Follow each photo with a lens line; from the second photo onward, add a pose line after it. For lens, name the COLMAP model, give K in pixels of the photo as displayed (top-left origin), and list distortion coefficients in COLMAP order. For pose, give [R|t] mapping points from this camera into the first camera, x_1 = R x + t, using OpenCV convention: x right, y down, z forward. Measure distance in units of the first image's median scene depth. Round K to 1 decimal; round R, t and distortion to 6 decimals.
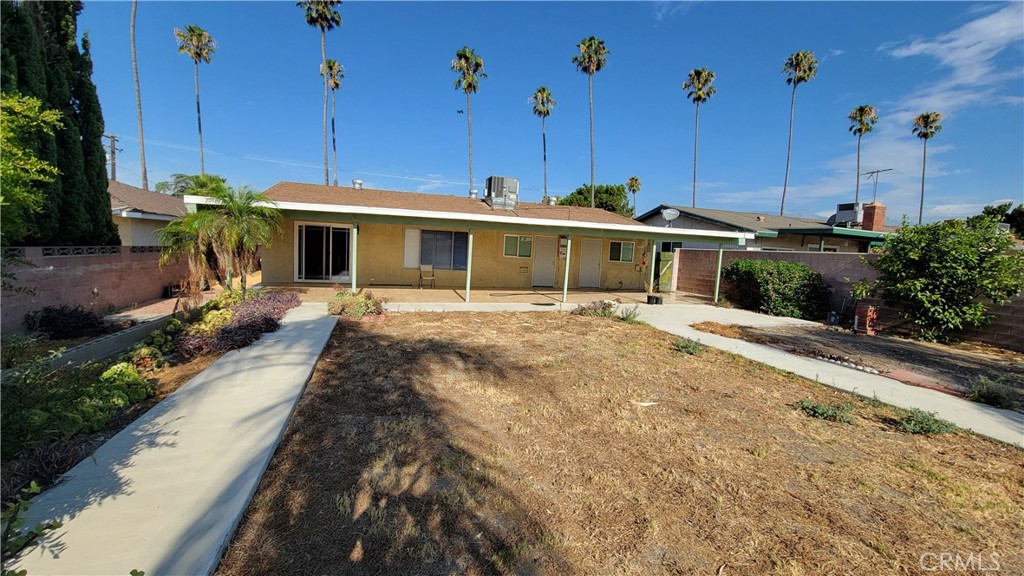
lens RADIAL K [[419.6, 0, 515.1], [0, 419.6, 287.9], [0, 0, 1]] dist [-0.003897, 0.000163]
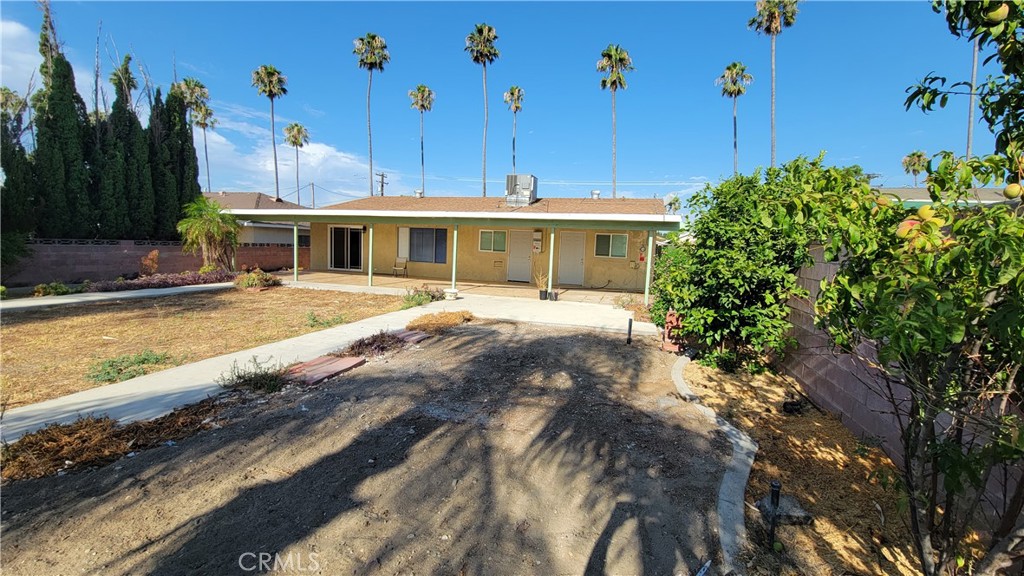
lens RADIAL K [[419.6, 0, 517.6], [0, 419.6, 289.4], [0, 0, 1]] dist [-0.003897, 0.000163]
pose [[0.833117, 0.042700, -0.551446, 0.576587], [-0.050101, 0.998743, 0.001643, 0.012887], [0.550823, 0.026259, 0.834209, 0.166562]]
